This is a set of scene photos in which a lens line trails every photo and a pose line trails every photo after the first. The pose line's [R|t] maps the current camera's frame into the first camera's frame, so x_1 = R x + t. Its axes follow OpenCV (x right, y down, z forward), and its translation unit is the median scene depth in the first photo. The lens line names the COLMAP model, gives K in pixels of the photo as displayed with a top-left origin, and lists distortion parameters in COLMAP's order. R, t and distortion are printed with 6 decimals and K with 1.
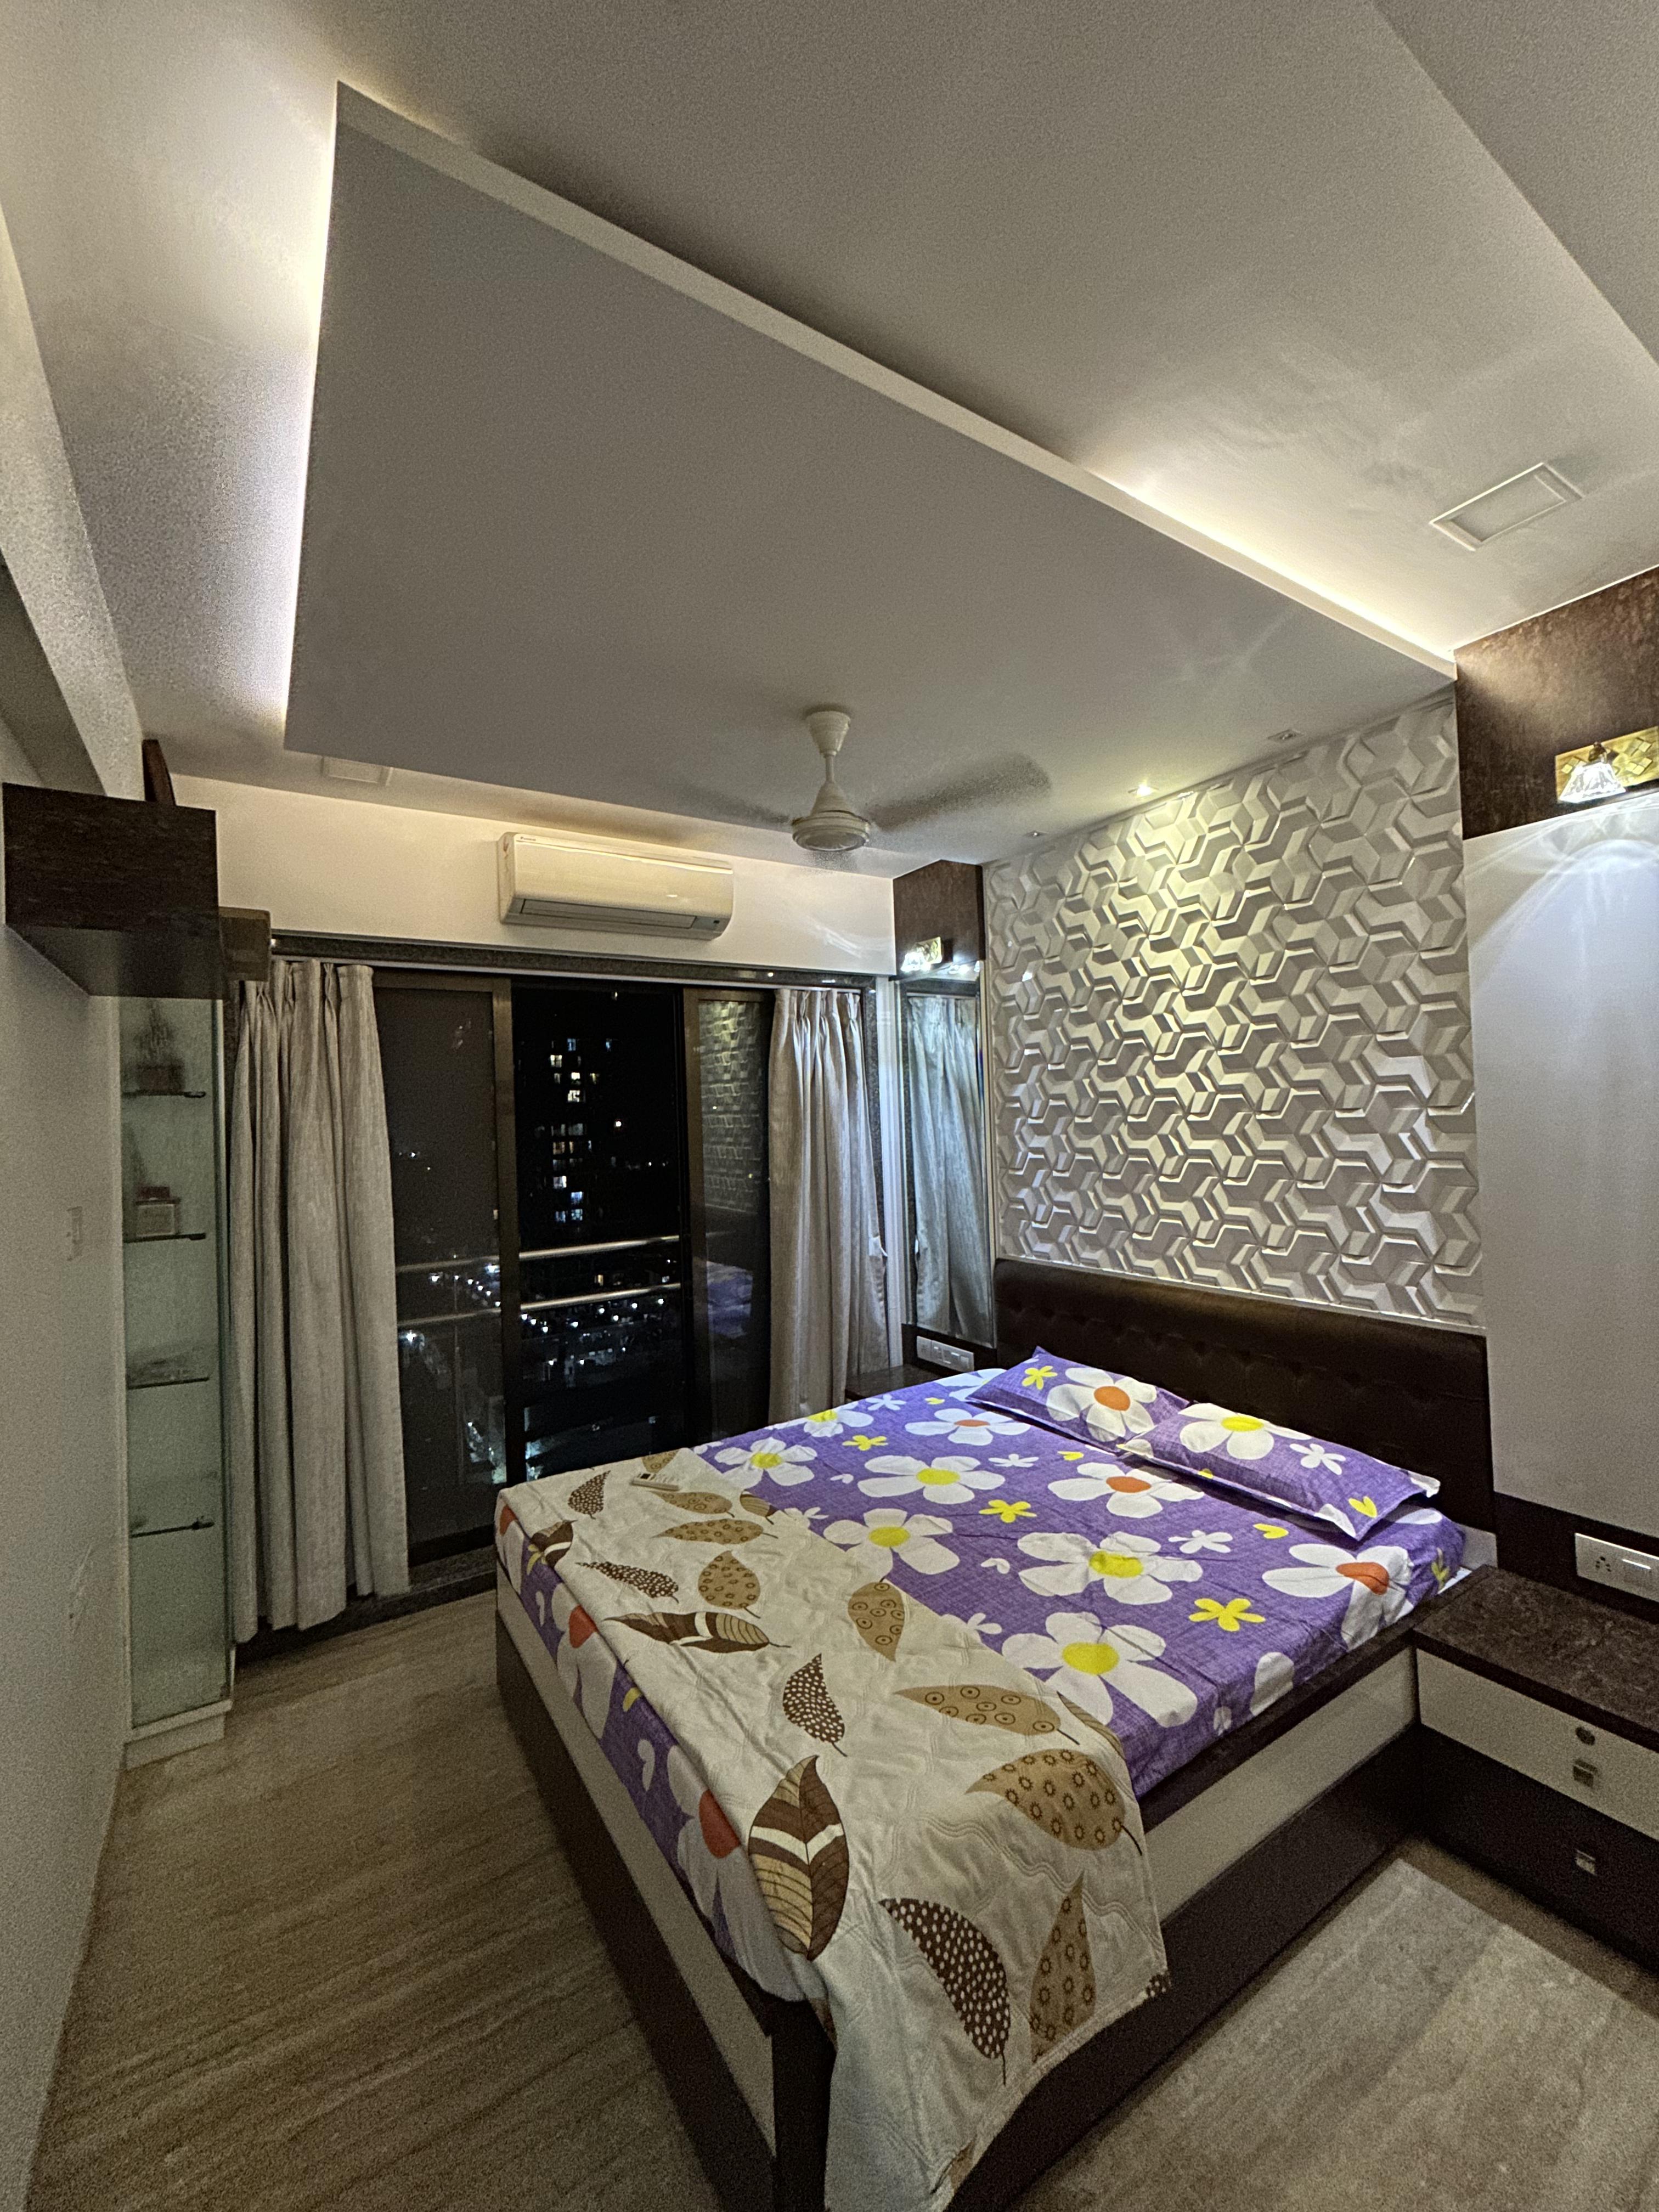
lens RADIAL K [[898.1, 0, 833.4], [0, 898.1, 1103.8], [0, 0, 1]] dist [-0.000416, 0.000437]
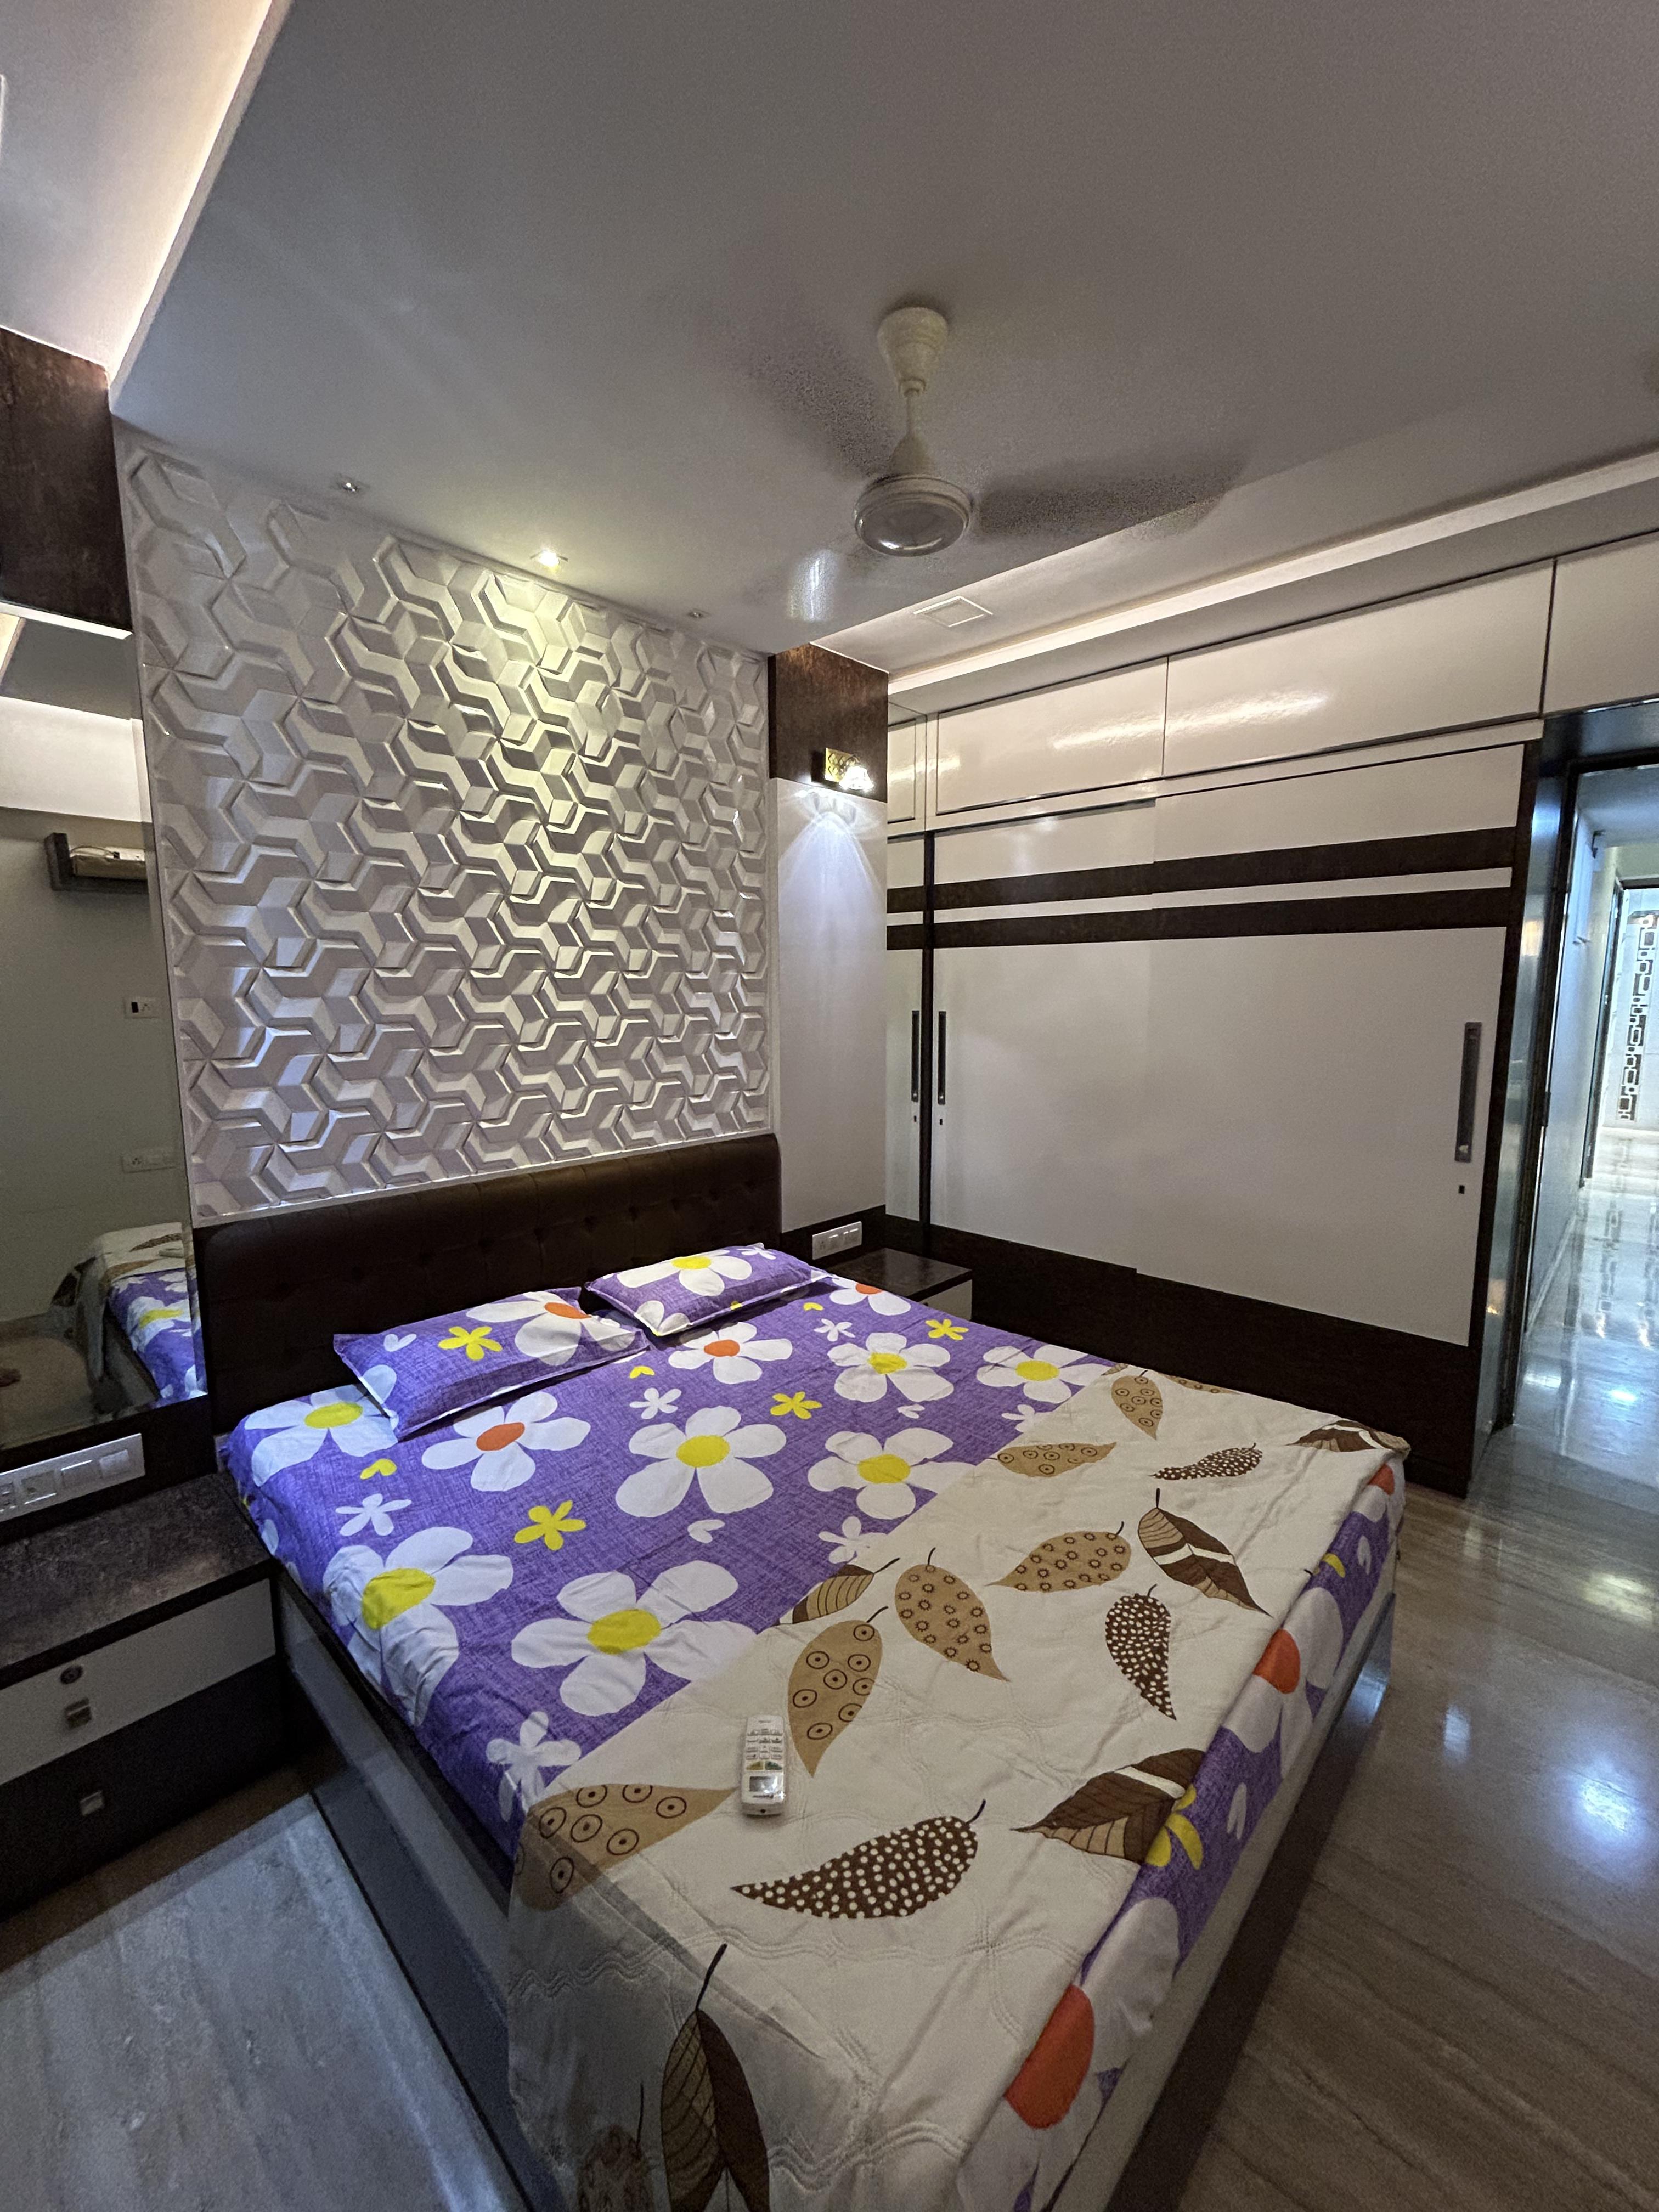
lens RADIAL K [[898.1, 0, 833.4], [0, 898.1, 1103.8], [0, 0, 1]] dist [-0.000416, 0.000437]
pose [[-0.245313, -0.092534, 0.965017, -0.665853], [-0.004837, 0.995539, 0.094231, 0.071619], [-0.969432, 0.018449, -0.244667, 1.205888]]
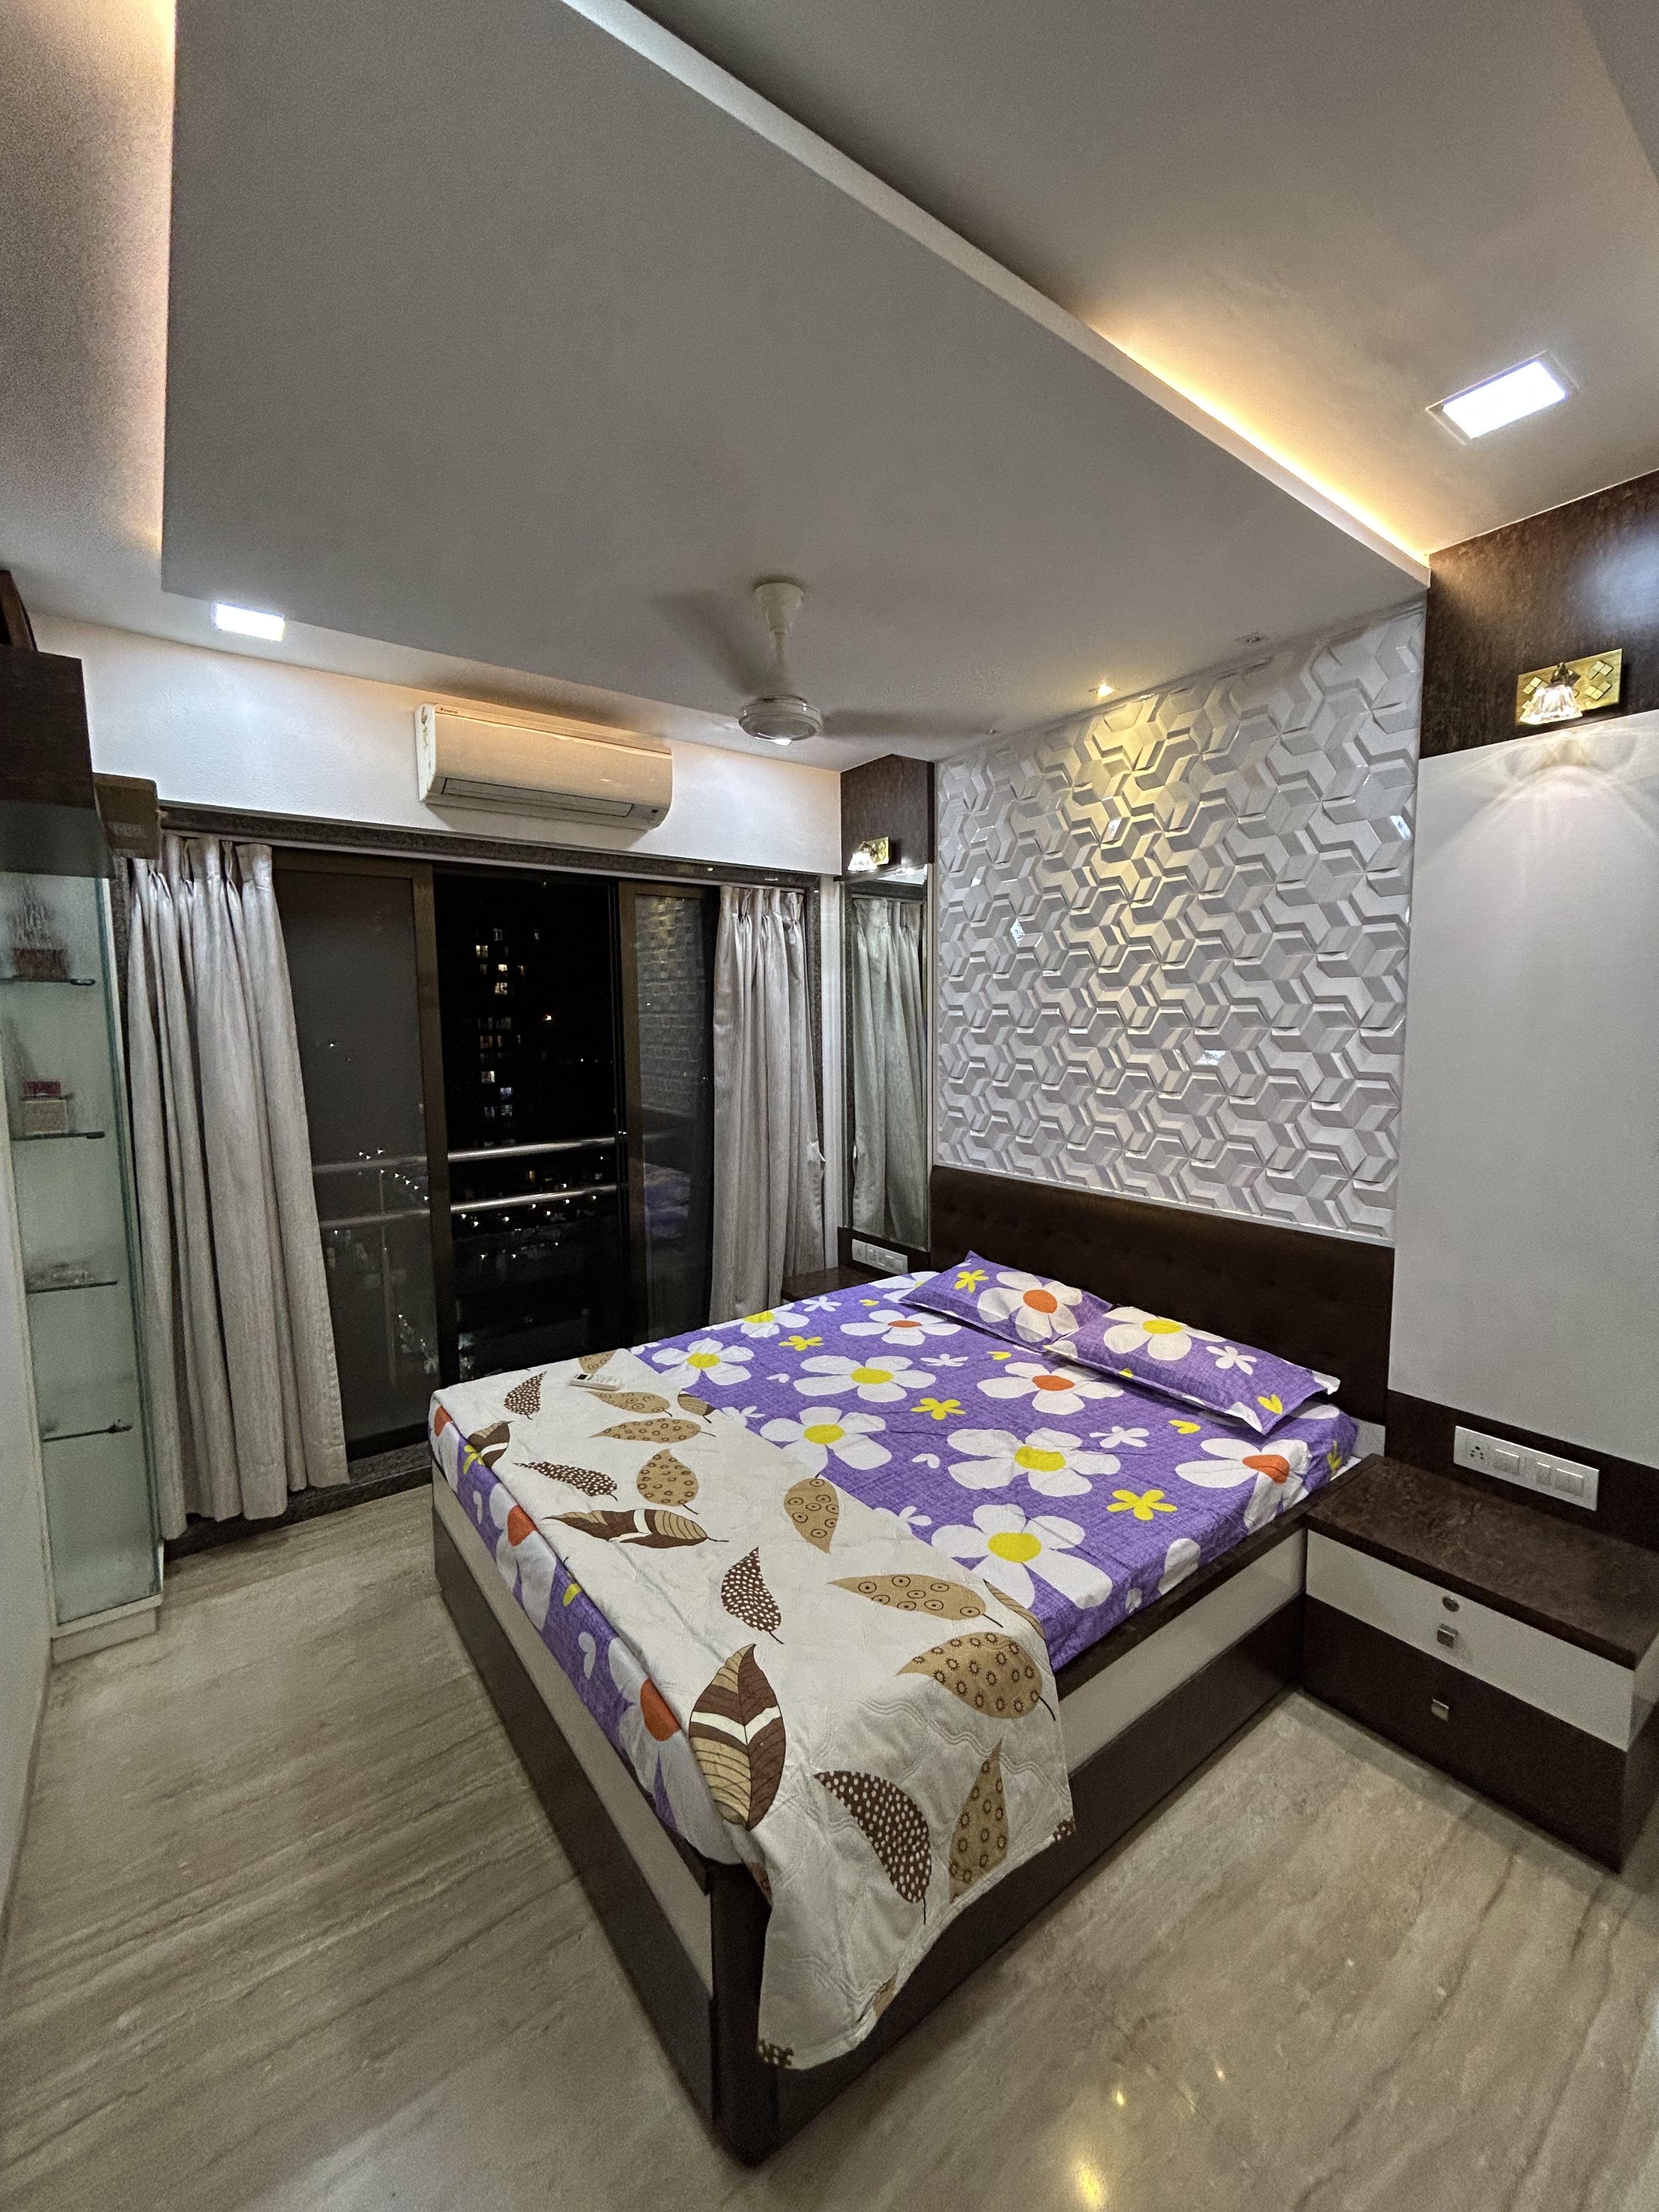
lens RADIAL K [[898.1, 0, 833.4], [0, 898.1, 1103.8], [0, 0, 1]] dist [-0.000416, 0.000437]
pose [[0.997179, 0.017623, 0.072961, -0.008902], [-0.025579, 0.993648, 0.109585, -0.007327], [-0.070566, -0.111142, 0.991296, 0.020339]]
